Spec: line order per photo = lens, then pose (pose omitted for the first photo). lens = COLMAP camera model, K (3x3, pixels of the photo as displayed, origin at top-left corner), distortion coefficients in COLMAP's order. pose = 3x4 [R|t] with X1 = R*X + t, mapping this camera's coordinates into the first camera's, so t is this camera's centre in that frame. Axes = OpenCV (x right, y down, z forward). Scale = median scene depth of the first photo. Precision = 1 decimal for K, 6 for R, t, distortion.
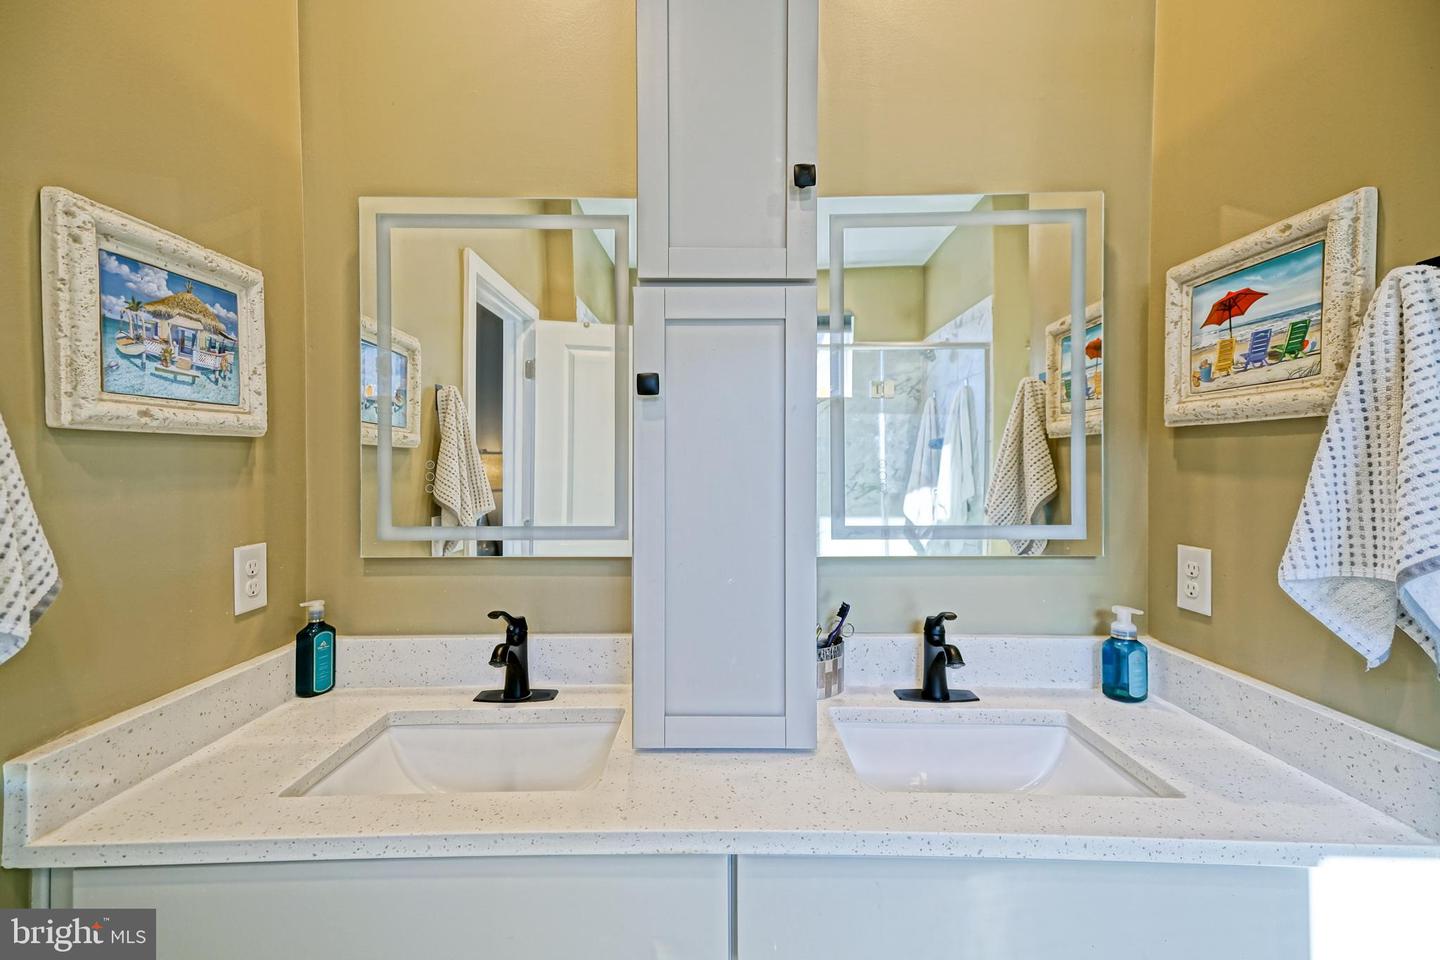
lens RADIAL K [[639.0, 0, 717.5], [0, 639.0, 471.1], [0, 0, 1]] dist [0.037491, -0.000194]
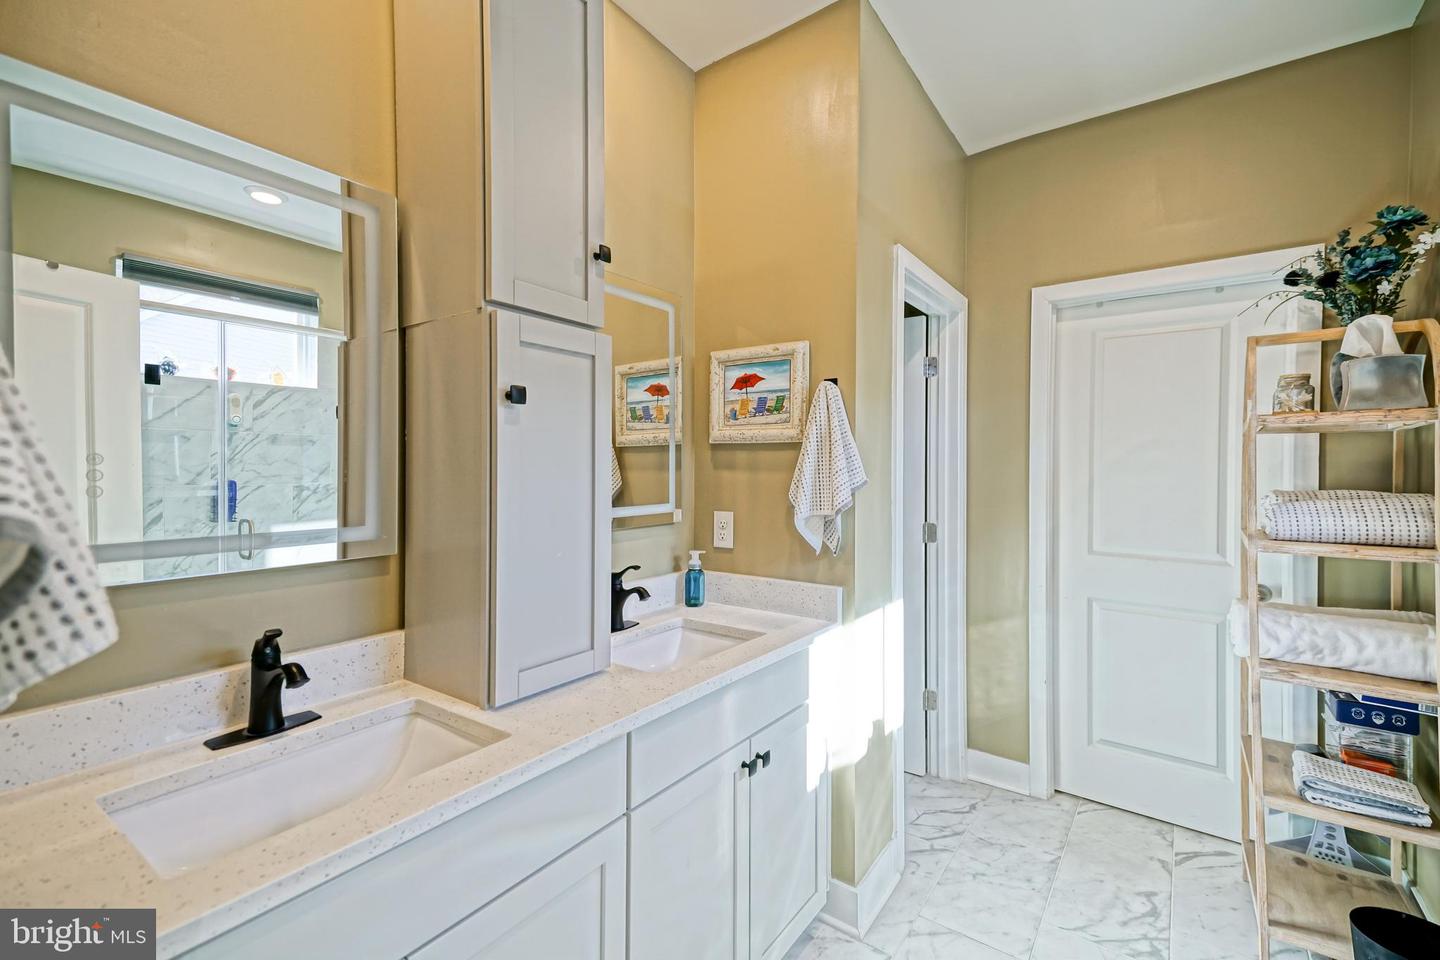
lens RADIAL K [[639.0, 0, 714.5], [0, 639.0, 478.6], [0, 0, 1]] dist [0.037491, -0.000194]
pose [[0.580504, -0.011436, 0.814177, -0.729586], [0.000206, 0.999903, 0.013898, 0.002083], [-0.814258, -0.007900, 0.580450, 0.008163]]
